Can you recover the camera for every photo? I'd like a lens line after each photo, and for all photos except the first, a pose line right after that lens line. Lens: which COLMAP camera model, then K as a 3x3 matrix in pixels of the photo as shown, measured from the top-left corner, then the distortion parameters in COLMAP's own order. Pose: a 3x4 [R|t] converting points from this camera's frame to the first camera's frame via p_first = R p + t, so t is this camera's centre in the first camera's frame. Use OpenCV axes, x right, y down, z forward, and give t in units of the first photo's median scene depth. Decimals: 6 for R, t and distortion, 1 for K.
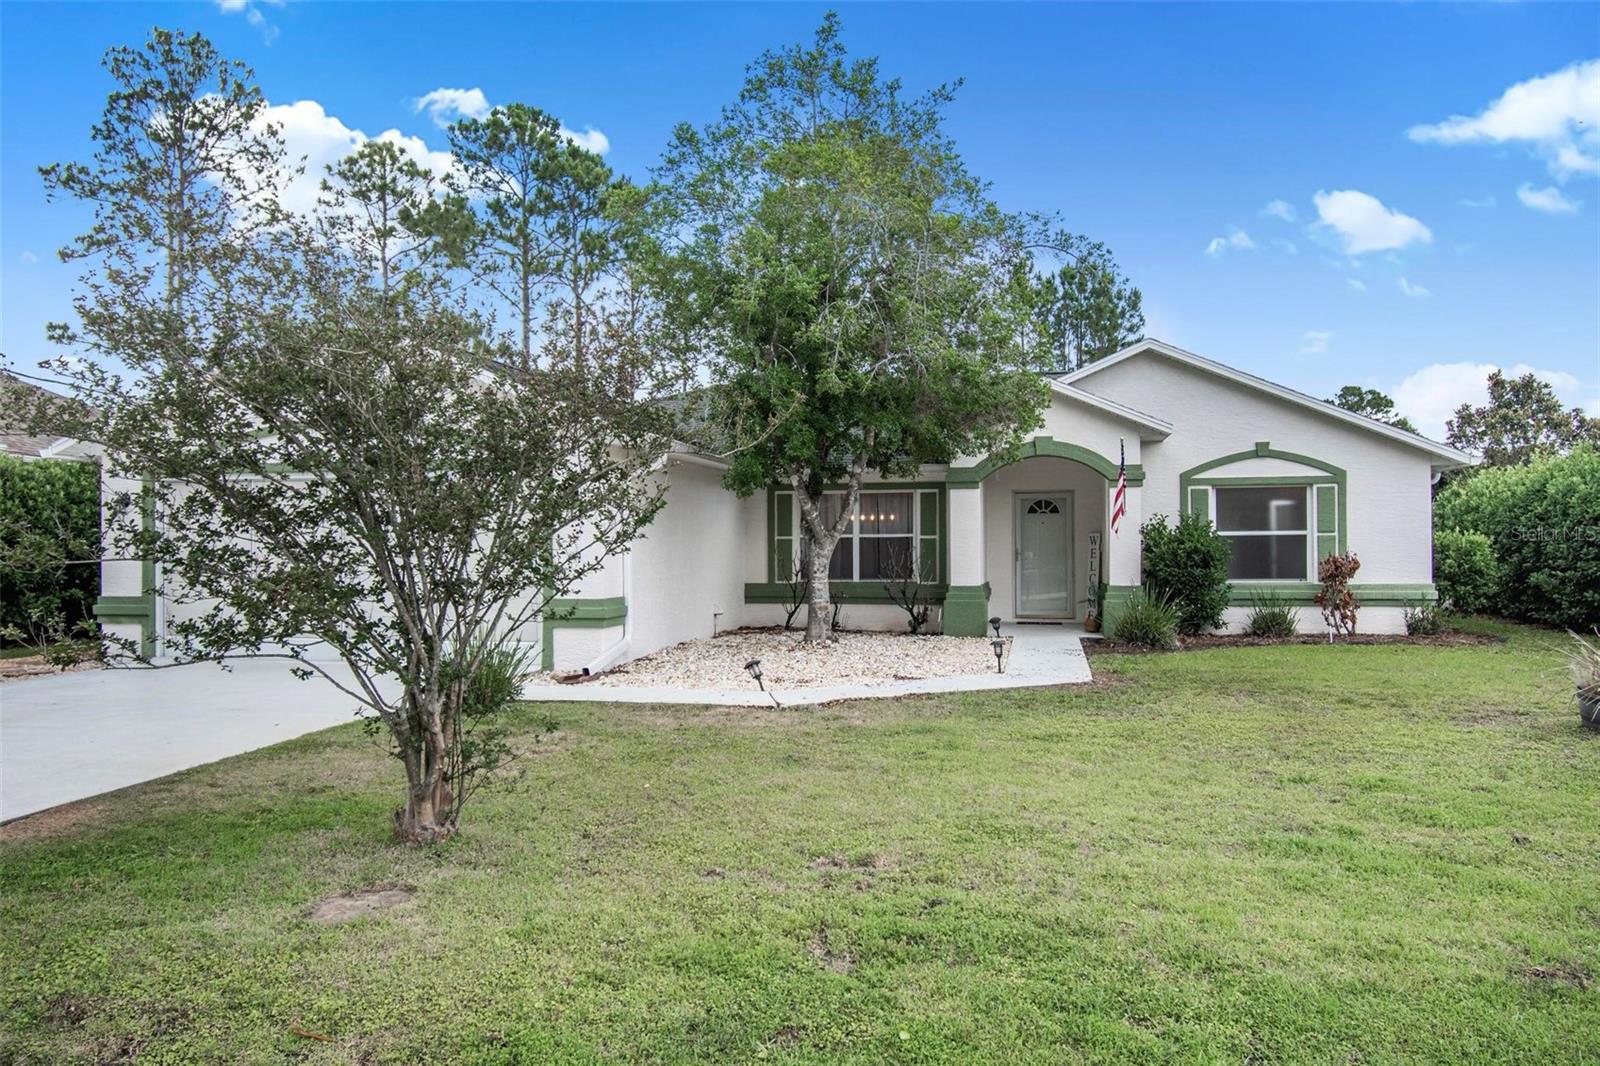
lens RADIAL K [[1132.6, 0, 800.0], [0, 1132.6, 533.0], [0, 0, 1]] dist [-0.002453, -0.003024]
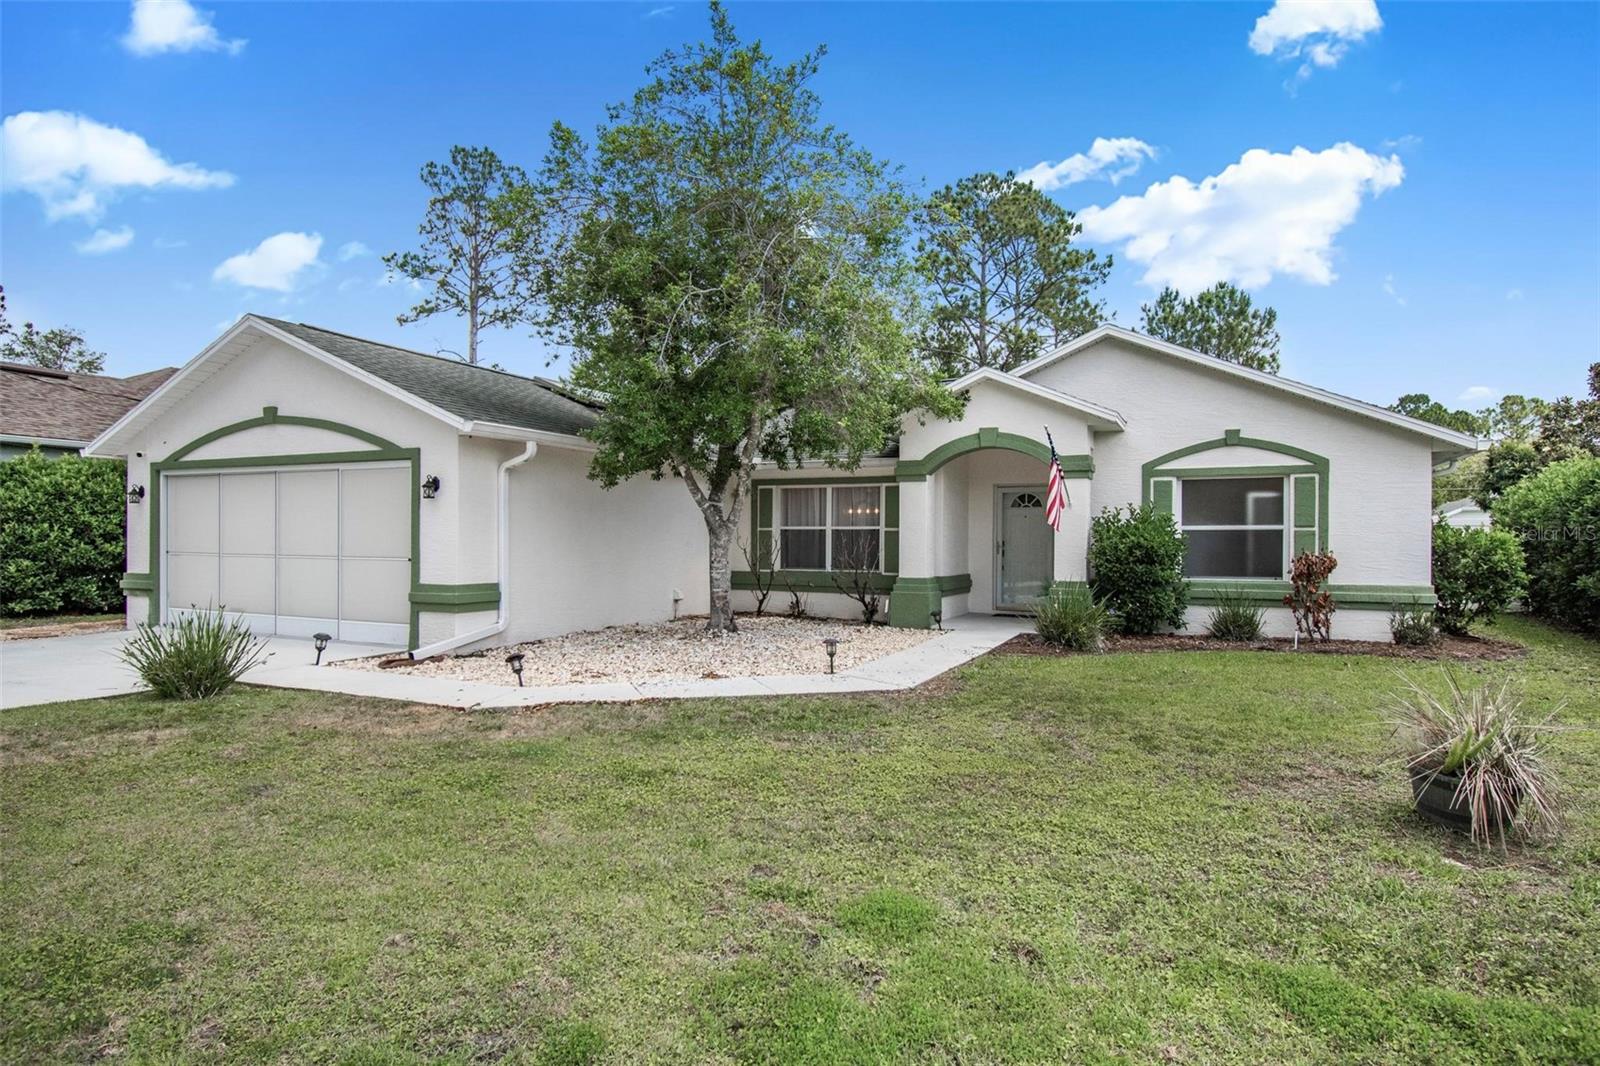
lens RADIAL K [[892.9, 0, 800.0], [0, 892.9, 533.0], [0, 0, 1]] dist [0.016457, -0.024831]
pose [[0.973195, 0.008081, -0.229839, 0.232252], [-0.006874, 0.999958, 0.006052, 0.002562], [0.229878, -0.004310, 0.973210, 0.201912]]
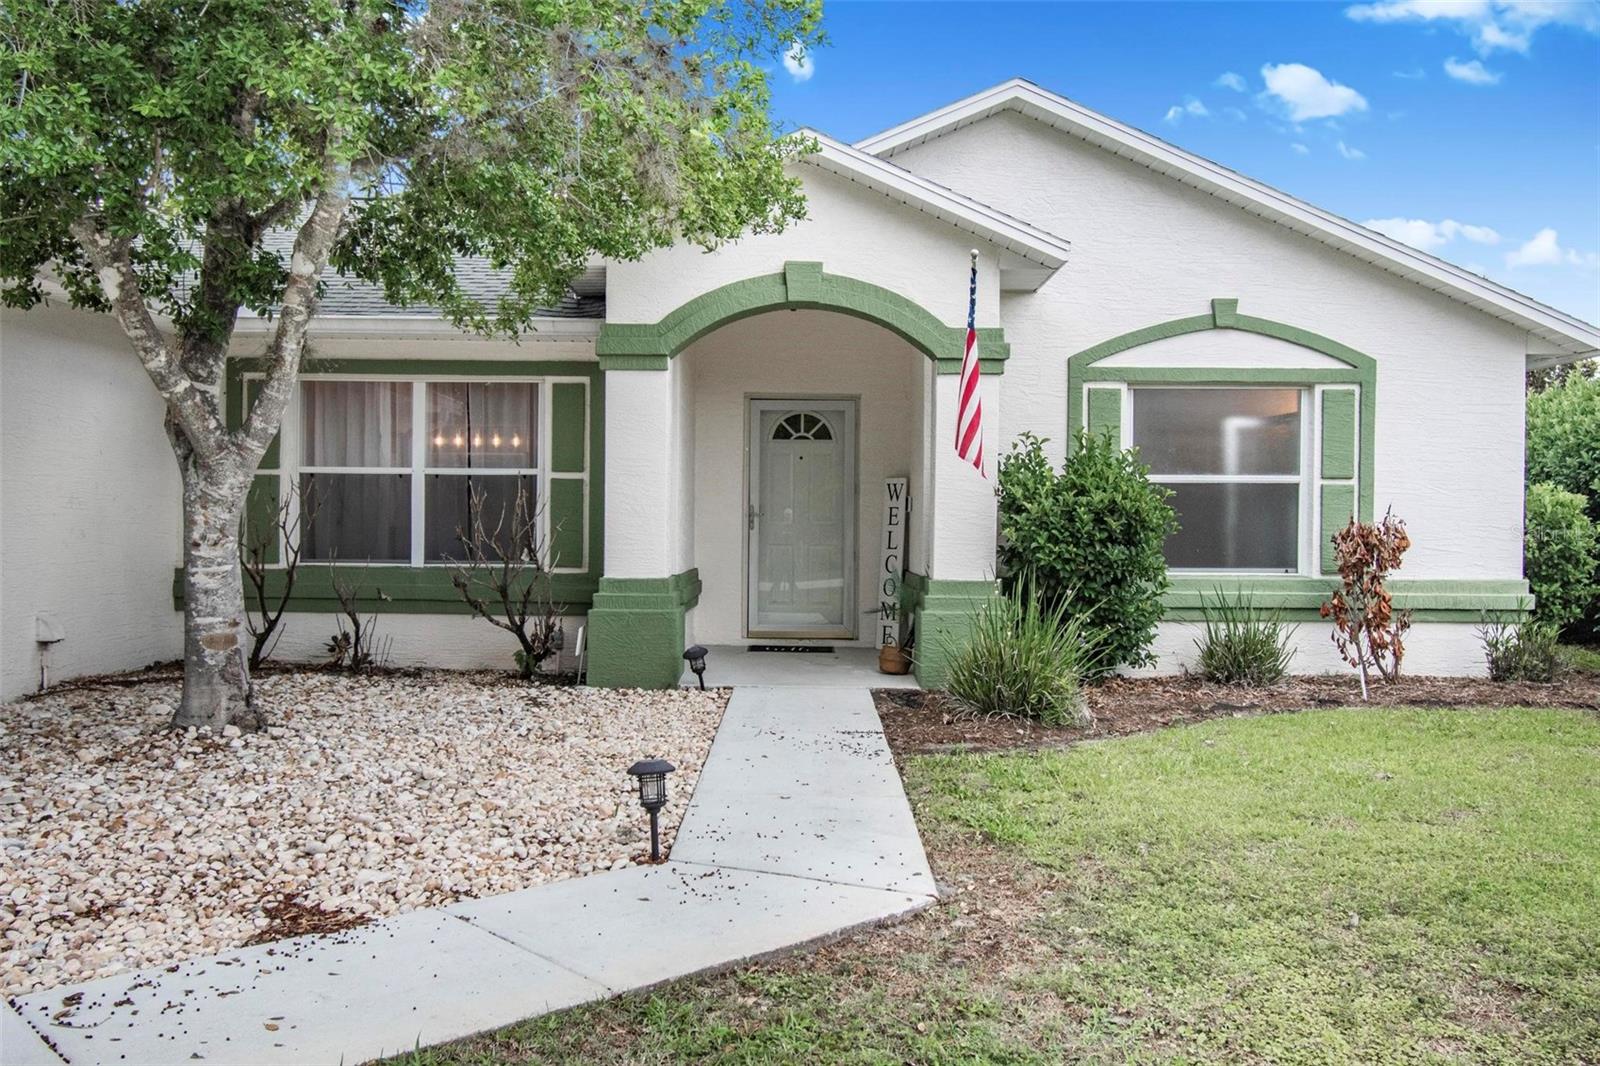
lens RADIAL K [[1328.5, 0, 800.0], [0, 1328.5, 533.0], [0, 0, 1]] dist [-0.005720, -0.009423]
pose [[0.978692, 0.012402, 0.204959, 0.100493], [-0.017021, 0.999639, 0.020787, 0.015479], [-0.204627, -0.023833, 0.978550, 0.451775]]
